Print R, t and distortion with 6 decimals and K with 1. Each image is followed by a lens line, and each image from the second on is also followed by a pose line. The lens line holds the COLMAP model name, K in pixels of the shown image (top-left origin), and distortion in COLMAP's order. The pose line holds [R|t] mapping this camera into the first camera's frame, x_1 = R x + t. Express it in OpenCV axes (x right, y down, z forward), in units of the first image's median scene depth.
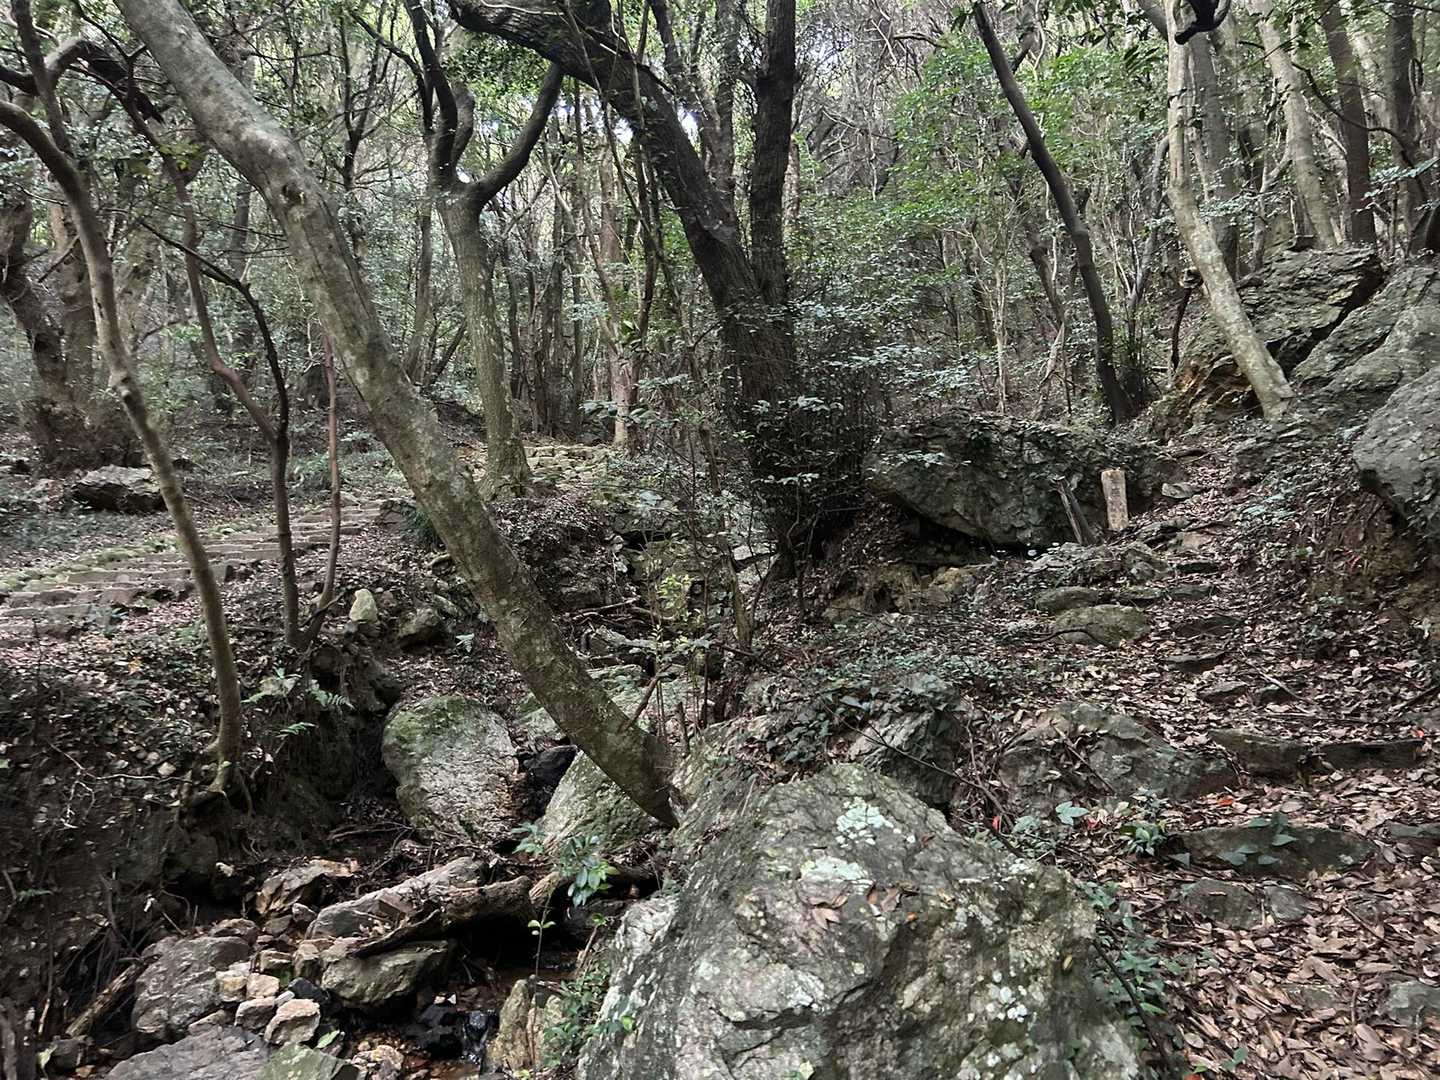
lens RADIAL K [[959.8, 0, 720.0], [0, 959.8, 540.0], [0, 0, 1]] dist [0.002104, -0.000165]
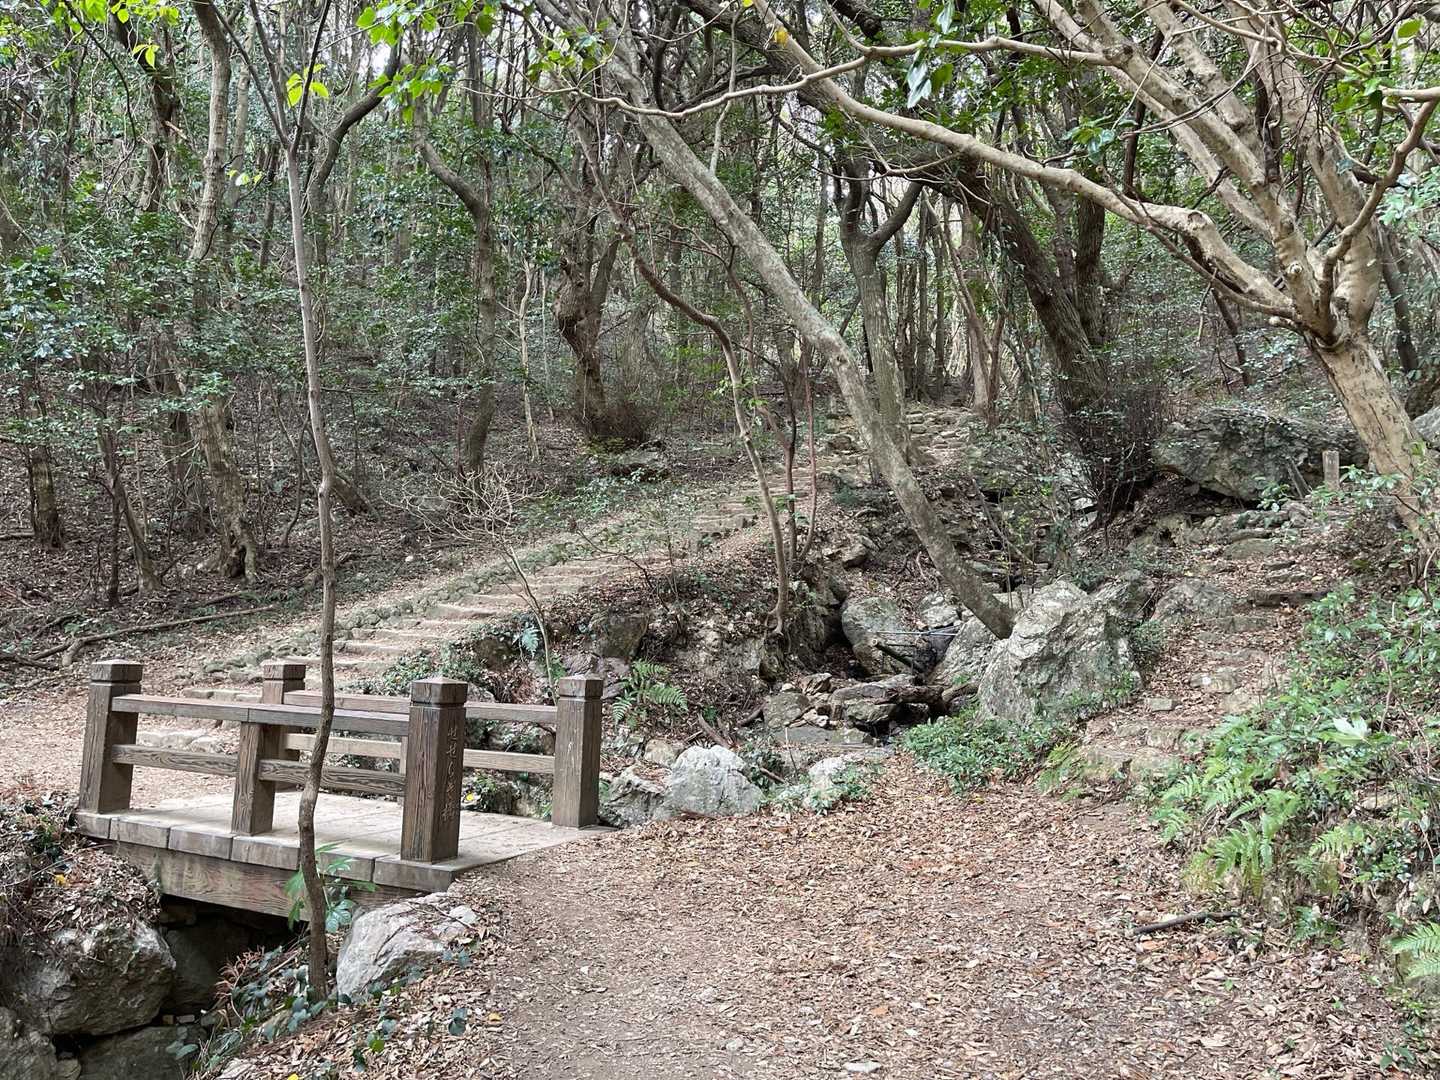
lens RADIAL K [[959.8, 0, 720.0], [0, 959.8, 540.0], [0, 0, 1]] dist [0.002104, -0.000165]
pose [[0.934493, 0.001801, -0.355976, 0.057626], [0.018763, 0.998348, 0.054307, -0.033181], [0.355486, -0.057428, 0.932916, -0.712855]]
